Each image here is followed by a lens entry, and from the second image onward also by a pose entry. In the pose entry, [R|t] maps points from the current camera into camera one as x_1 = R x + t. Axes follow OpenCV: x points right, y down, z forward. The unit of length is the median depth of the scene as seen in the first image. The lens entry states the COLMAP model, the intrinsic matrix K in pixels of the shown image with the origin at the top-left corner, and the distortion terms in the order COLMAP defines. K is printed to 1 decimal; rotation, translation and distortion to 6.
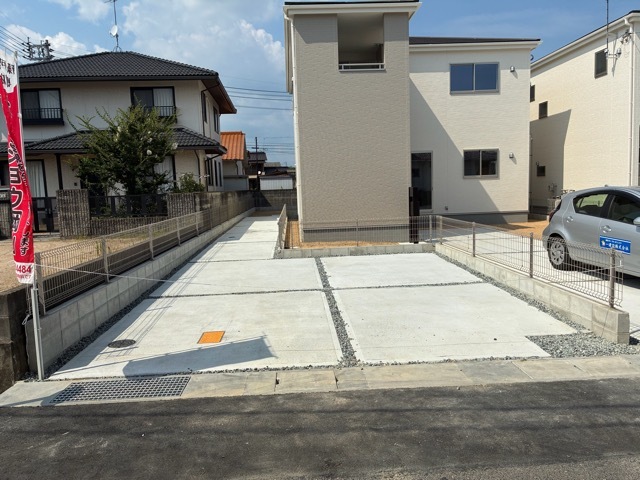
lens RADIAL K [[484.5, 0, 320.0], [0, 484.5, 240.0], [0, 0, 1]] dist [0.007451, -0.002897]
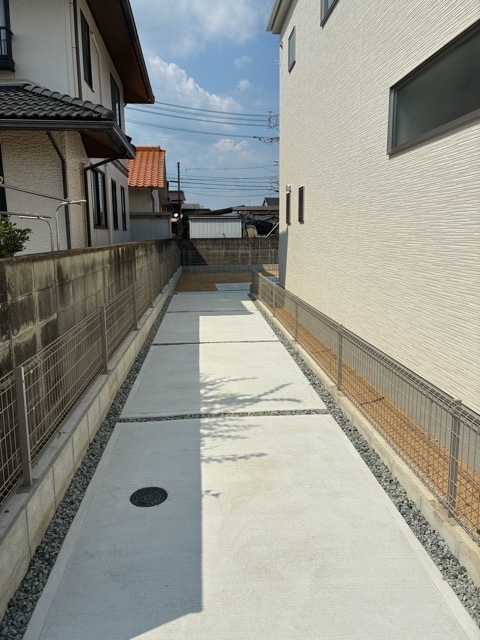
lens RADIAL K [[484.5, 0, 240.0], [0, 484.5, 320.0], [0, 0, 1]] dist [0.007451, -0.002897]
pose [[0.999505, 0.023882, 0.020490, -0.175268], [-0.025201, 0.997455, 0.066692, -0.105151], [-0.018845, -0.067175, 0.997563, 0.941947]]
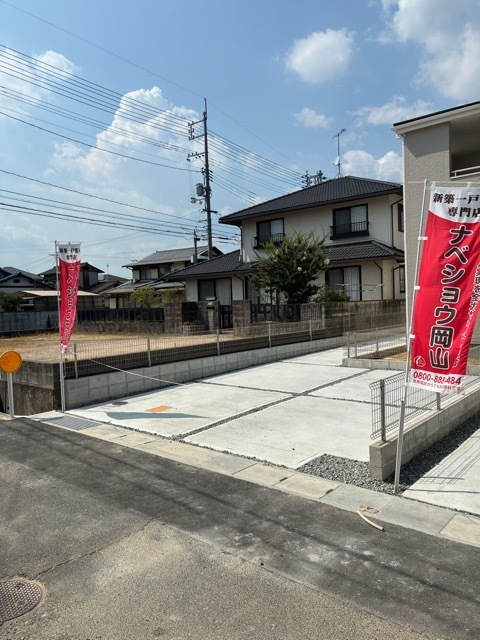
lens RADIAL K [[484.5, 0, 240.0], [0, 484.5, 320.0], [0, 0, 1]] dist [0.007451, -0.002897]
pose [[0.726596, 0.034715, -0.686187, 0.412609], [-0.063140, 0.997870, -0.016375, -0.027368], [0.684157, 0.055224, 0.727241, 0.030809]]
